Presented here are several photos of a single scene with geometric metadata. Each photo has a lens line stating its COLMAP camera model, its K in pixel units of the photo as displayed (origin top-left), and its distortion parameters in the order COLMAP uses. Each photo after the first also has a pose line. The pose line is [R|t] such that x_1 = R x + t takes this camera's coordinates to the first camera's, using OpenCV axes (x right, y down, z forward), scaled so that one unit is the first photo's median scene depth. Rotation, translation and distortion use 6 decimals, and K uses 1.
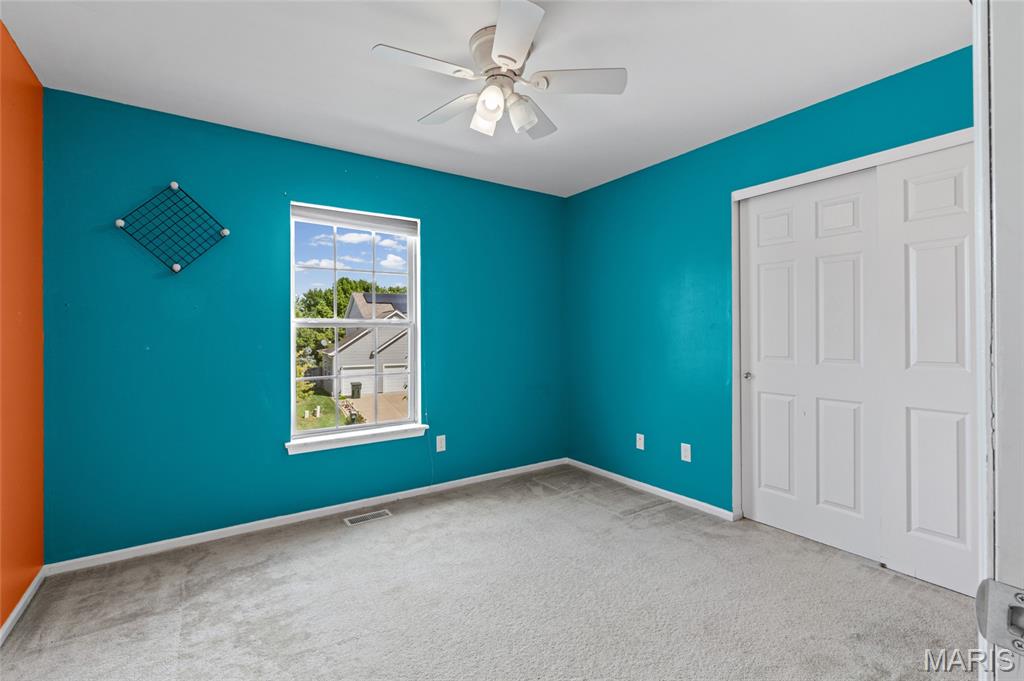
lens RADIAL K [[459.5, 0, 515.7], [0, 459.5, 331.0], [0, 0, 1]] dist [0.001978, 0.000312]
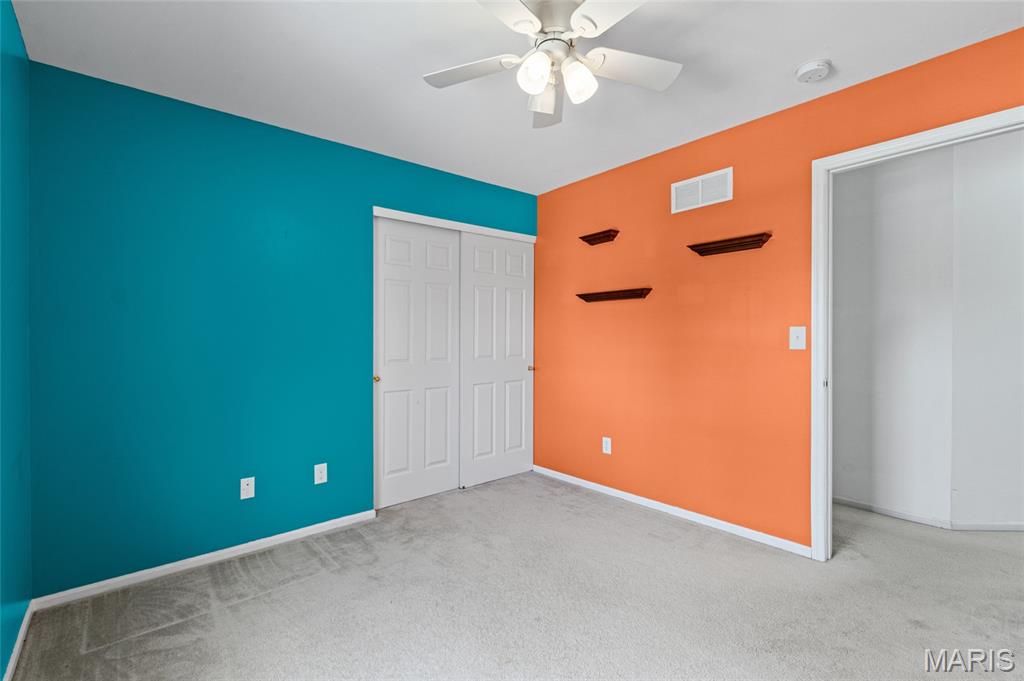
lens RADIAL K [[459.5, 0, 515.3], [0, 459.5, 340.9], [0, 0, 1]] dist [0.001978, 0.000312]
pose [[-0.097981, -0.006555, 0.995167, -0.589890], [0.005027, 0.999962, 0.007082, 0.000691], [-0.995176, 0.005697, -0.097944, 0.747510]]
